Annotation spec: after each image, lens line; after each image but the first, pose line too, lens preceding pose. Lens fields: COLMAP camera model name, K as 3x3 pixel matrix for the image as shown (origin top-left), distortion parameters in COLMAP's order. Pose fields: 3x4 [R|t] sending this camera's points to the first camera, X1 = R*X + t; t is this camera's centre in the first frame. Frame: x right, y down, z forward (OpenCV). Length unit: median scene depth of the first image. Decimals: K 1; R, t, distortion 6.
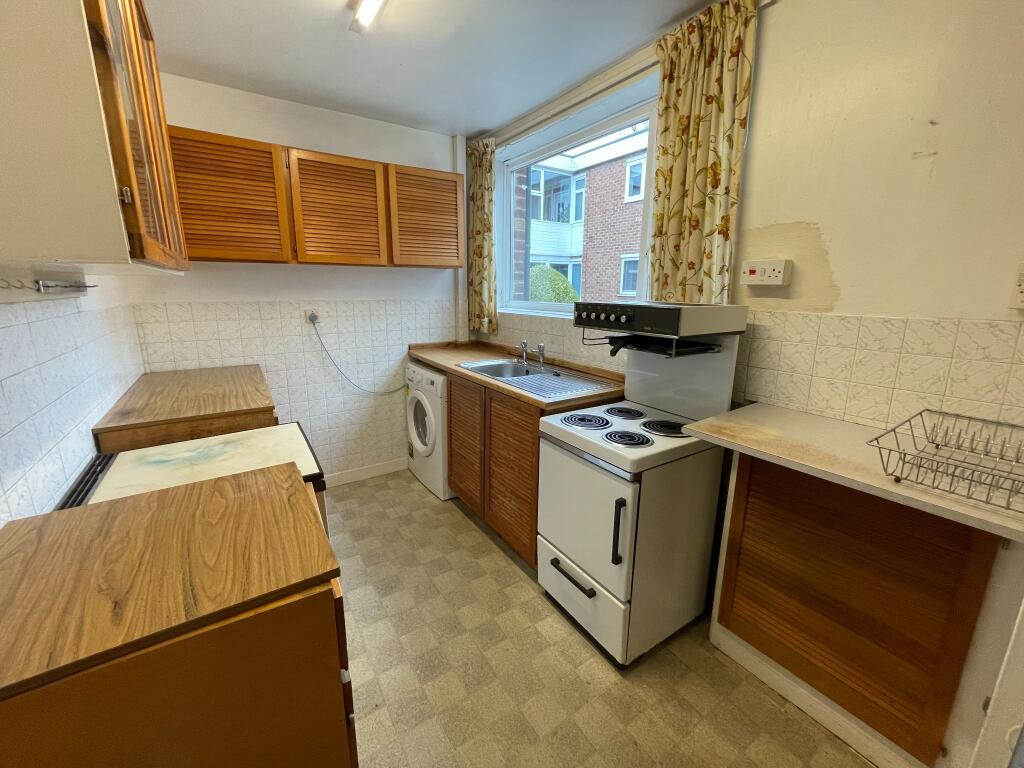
lens RADIAL K [[412.0, 0, 513.2], [0, 412.0, 378.7], [0, 0, 1]] dist [-0.002207, -0.000456]
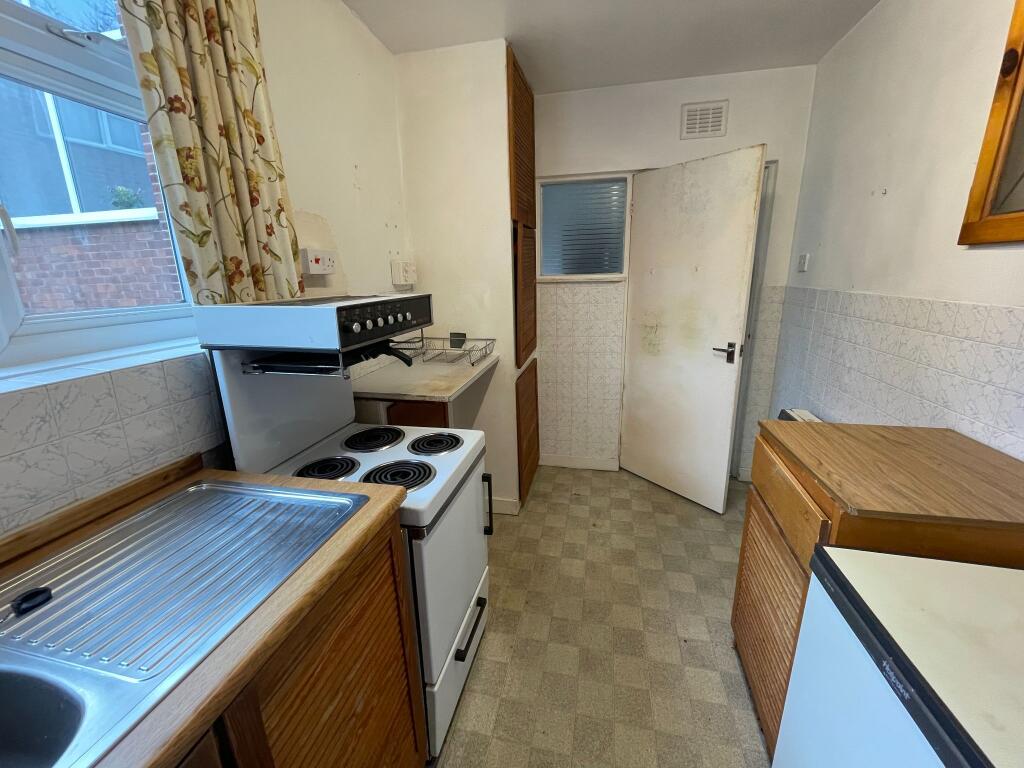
lens RADIAL K [[412.0, 0, 513.2], [0, 412.0, 378.7], [0, 0, 1]] dist [-0.002207, -0.000456]
pose [[-0.689690, -0.173998, 0.702889, -0.429908], [0.172121, 0.903484, 0.392544, -0.295397], [-0.703351, 0.391716, -0.593175, 1.297118]]
